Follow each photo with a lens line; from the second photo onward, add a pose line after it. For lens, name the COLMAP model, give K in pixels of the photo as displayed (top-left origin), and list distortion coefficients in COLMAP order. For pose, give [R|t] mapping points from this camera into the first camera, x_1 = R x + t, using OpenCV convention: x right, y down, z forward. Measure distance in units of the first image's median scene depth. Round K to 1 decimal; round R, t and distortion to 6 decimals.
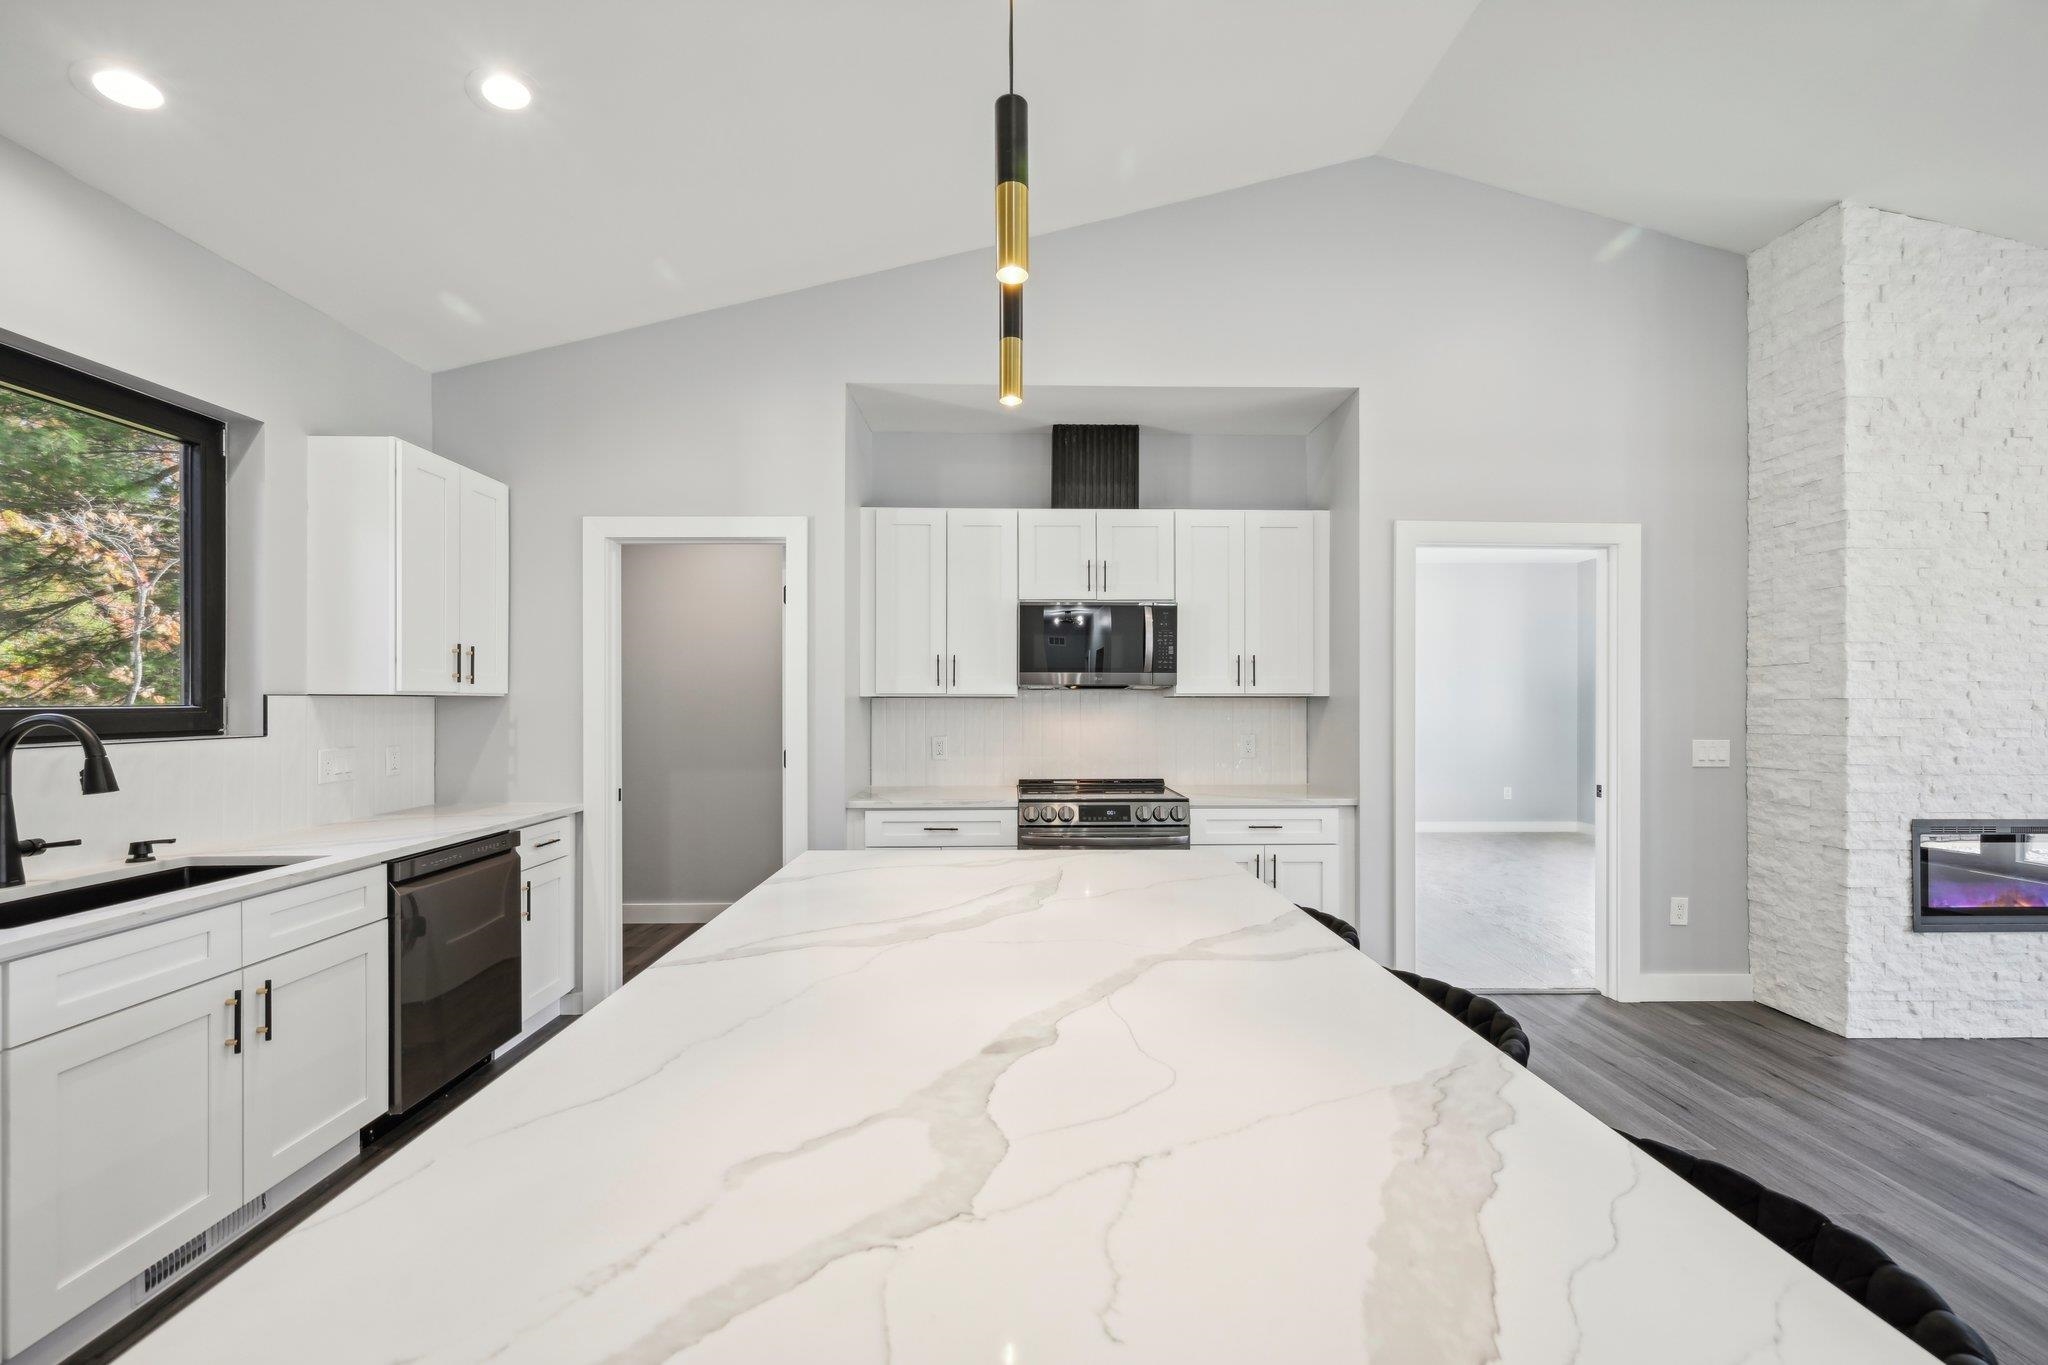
lens RADIAL K [[808.5, 0, 1030.0], [0, 808.5, 700.5], [0, 0, 1]] dist [0.002422, 0.000735]
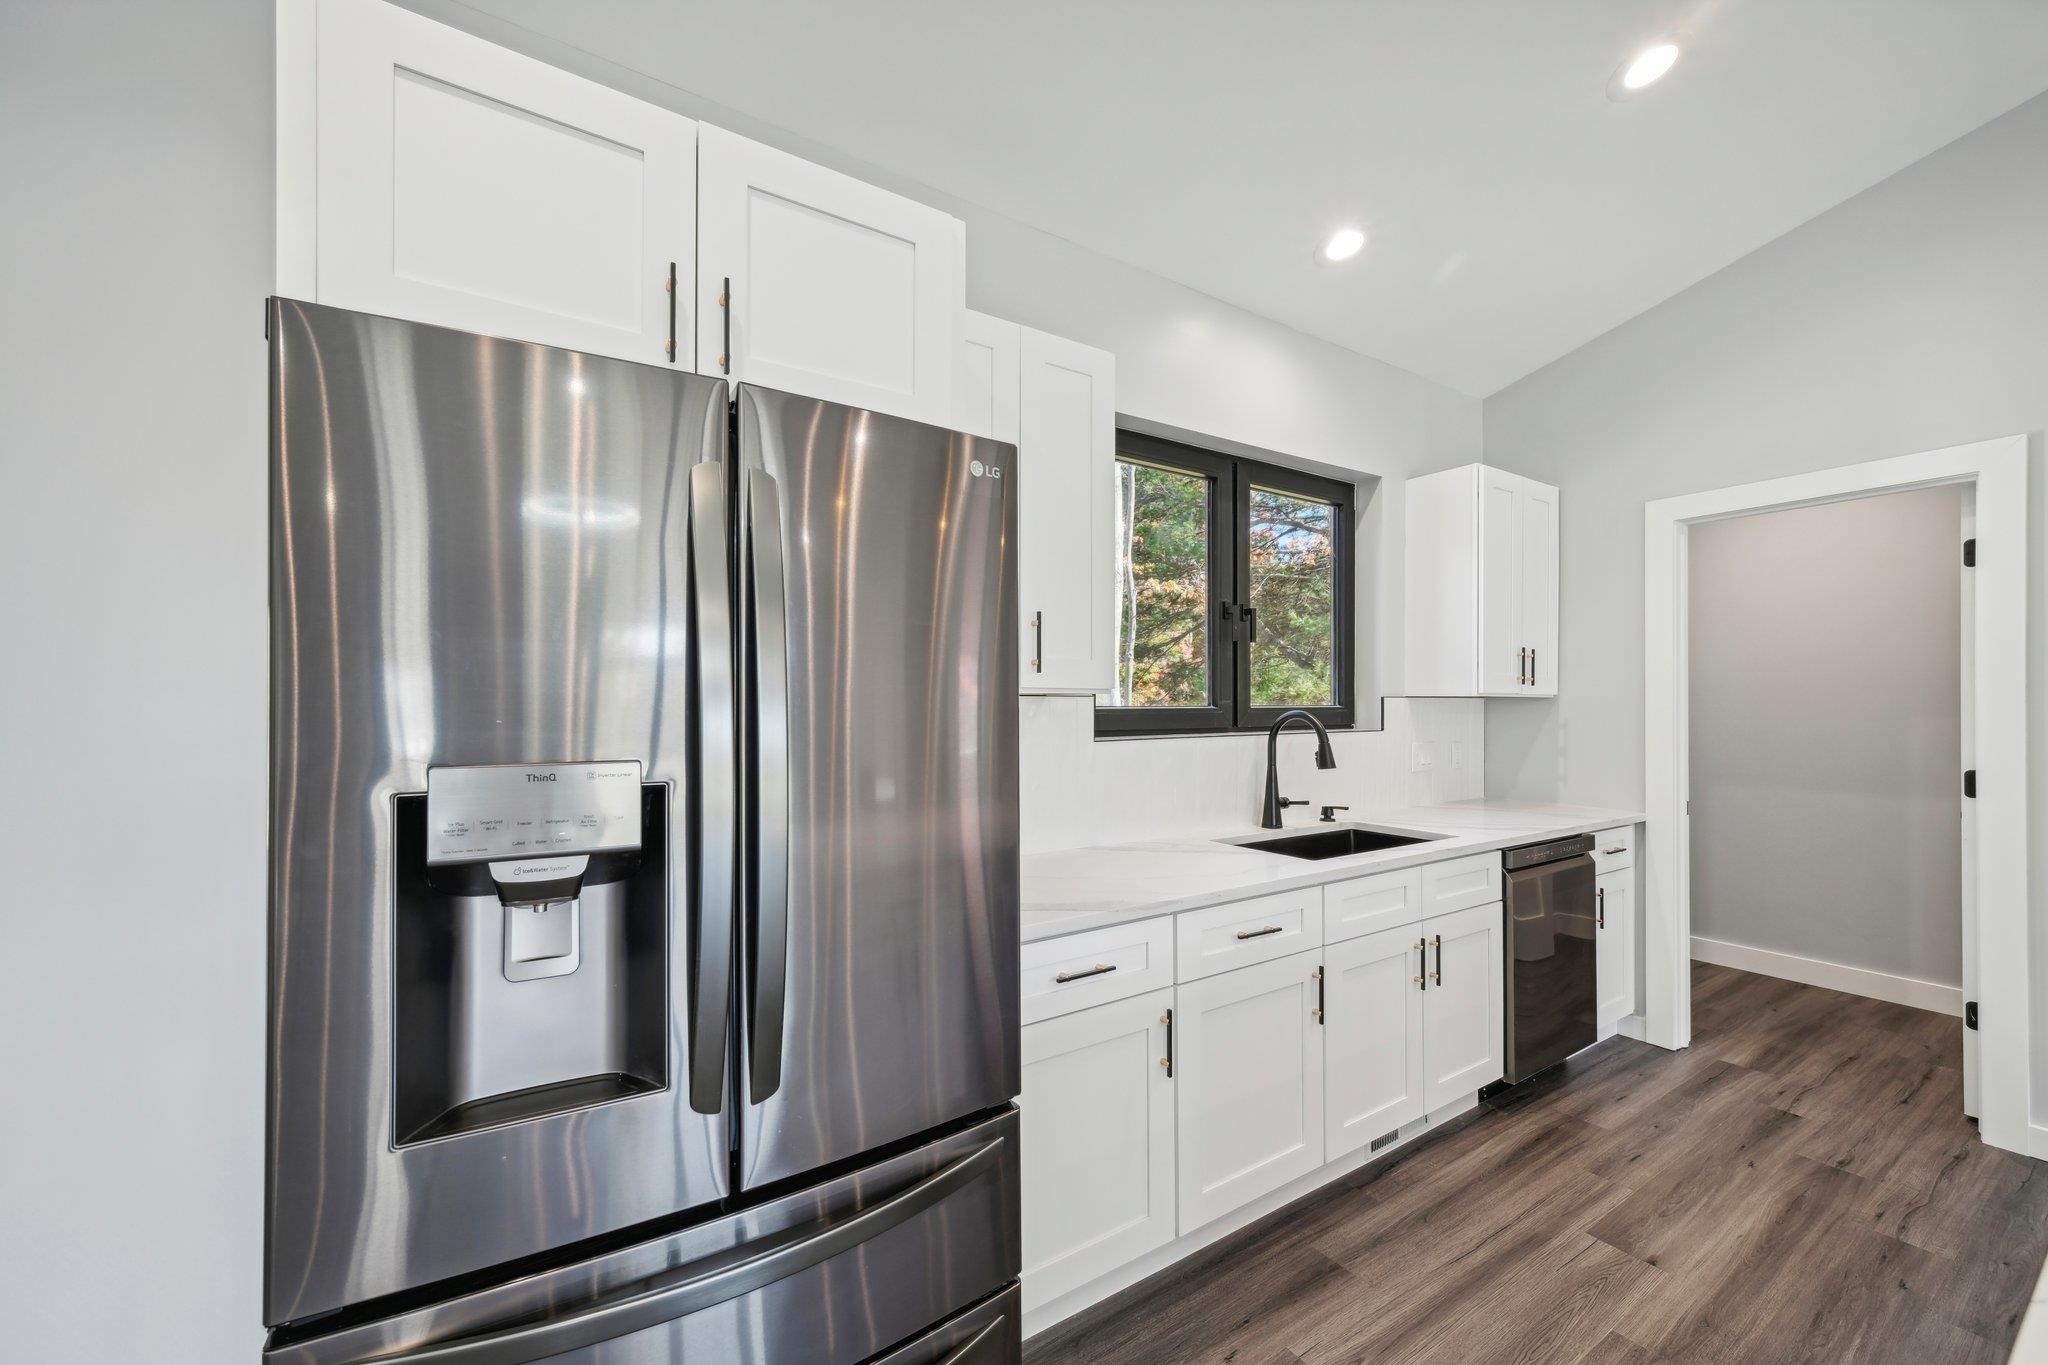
lens RADIAL K [[808.5, 0, 1038.2], [0, 808.5, 700.4], [0, 0, 1]] dist [0.002422, 0.000735]
pose [[0.528128, -0.001274, -0.849164, -0.143626], [-0.000270, 0.999999, -0.001669, 0.000193], [0.849165, 0.001111, 0.528127, -0.081260]]
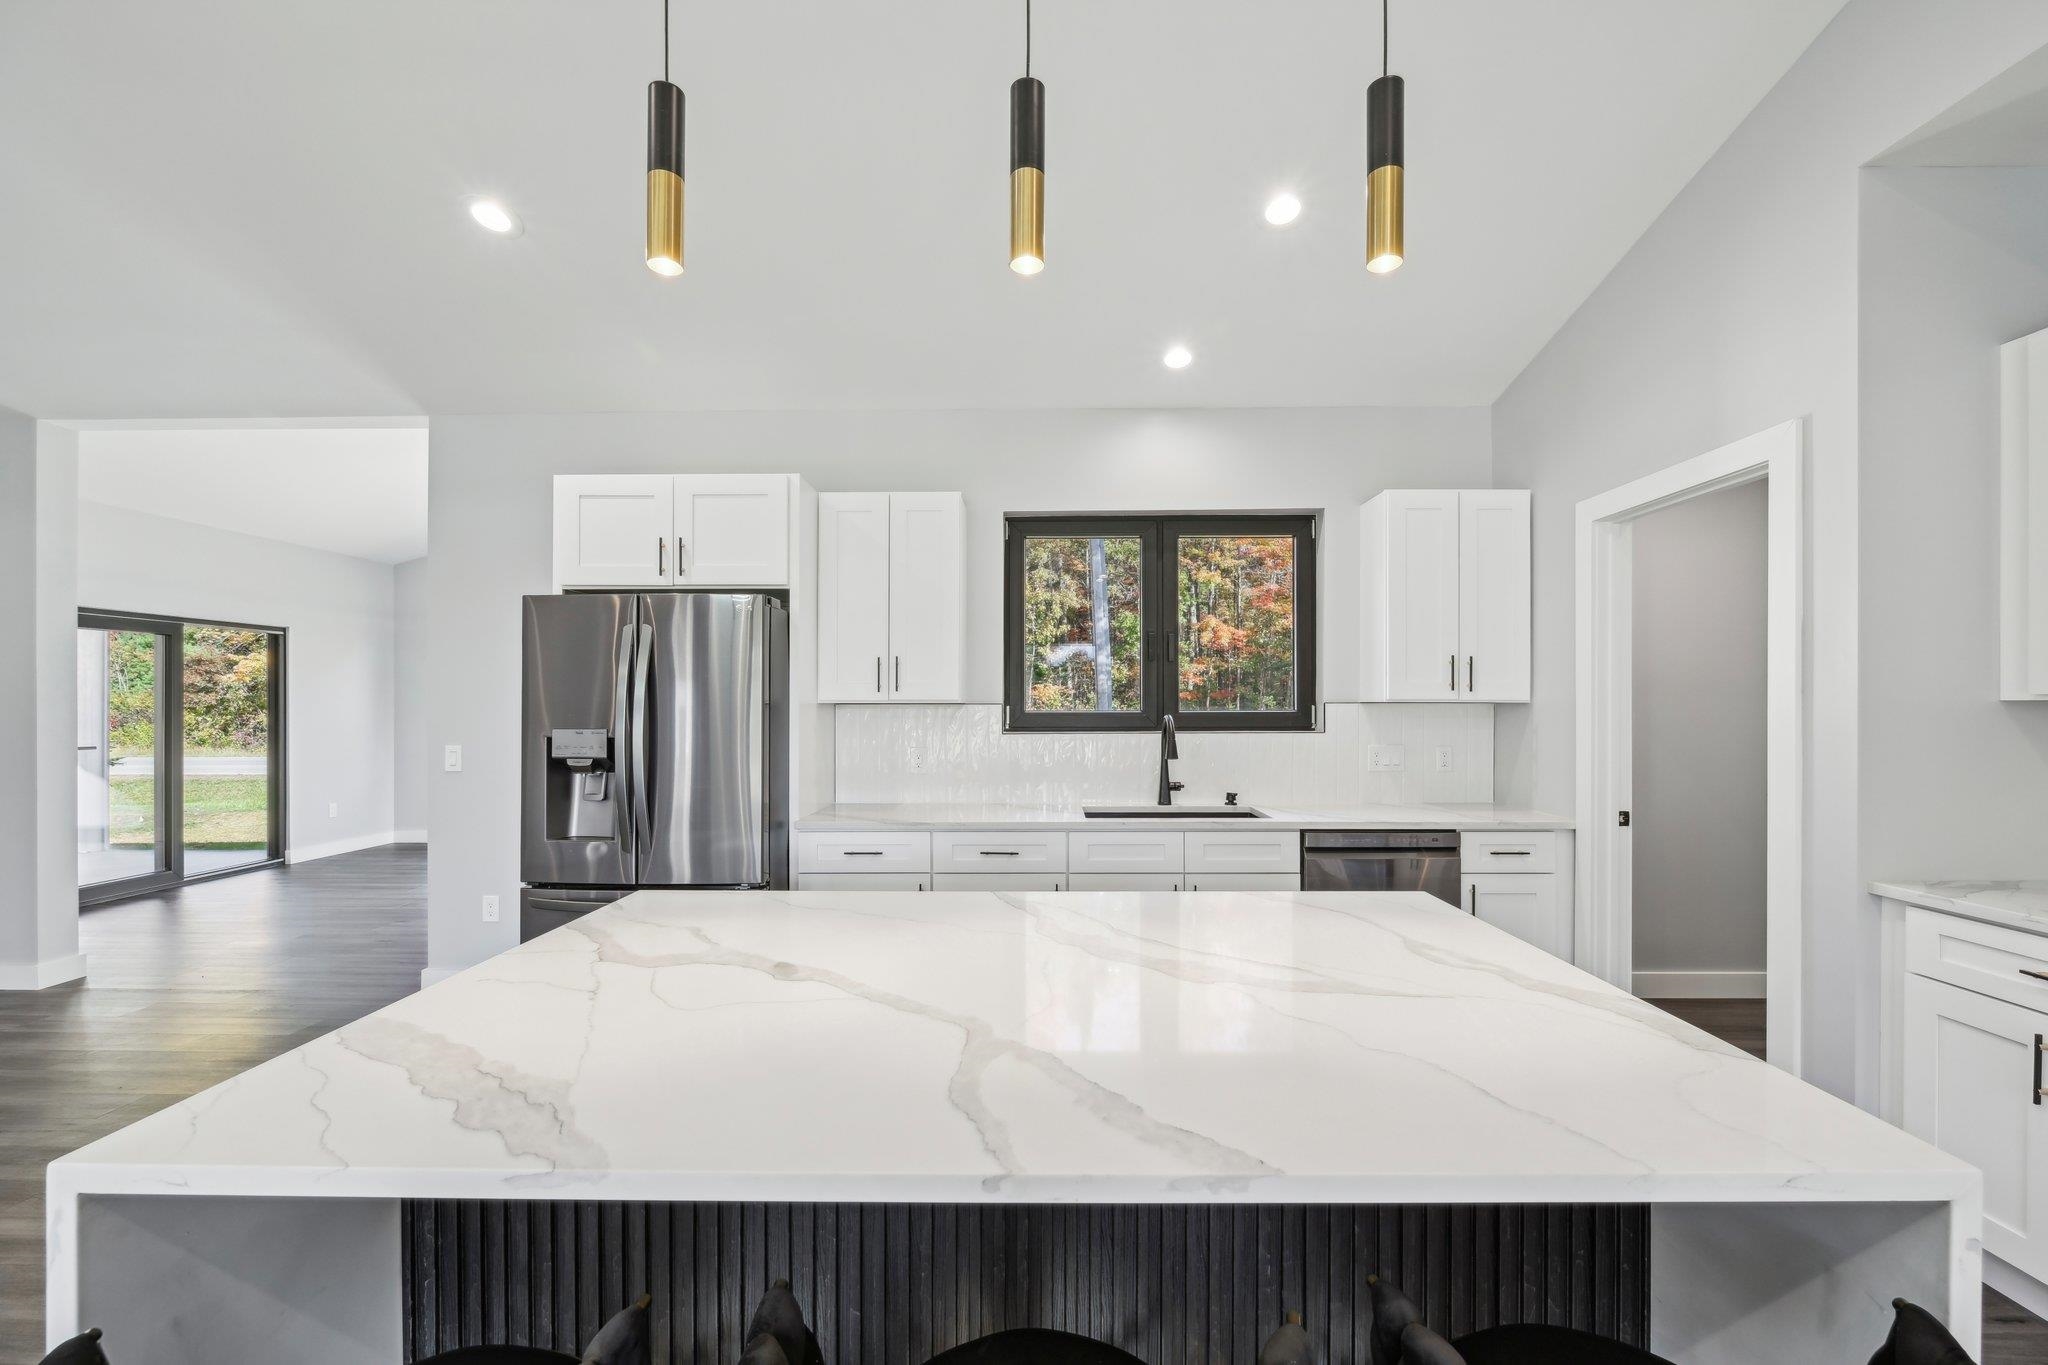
lens RADIAL K [[808.5, 0, 1028.3], [0, 808.5, 730.5], [0, 0, 1]] dist [0.002422, 0.000735]
pose [[-0.042147, 0.029528, -0.998675, 0.401378], [0.002097, 0.999564, 0.029465, -0.002724], [0.999109, -0.000852, -0.042190, 0.451098]]
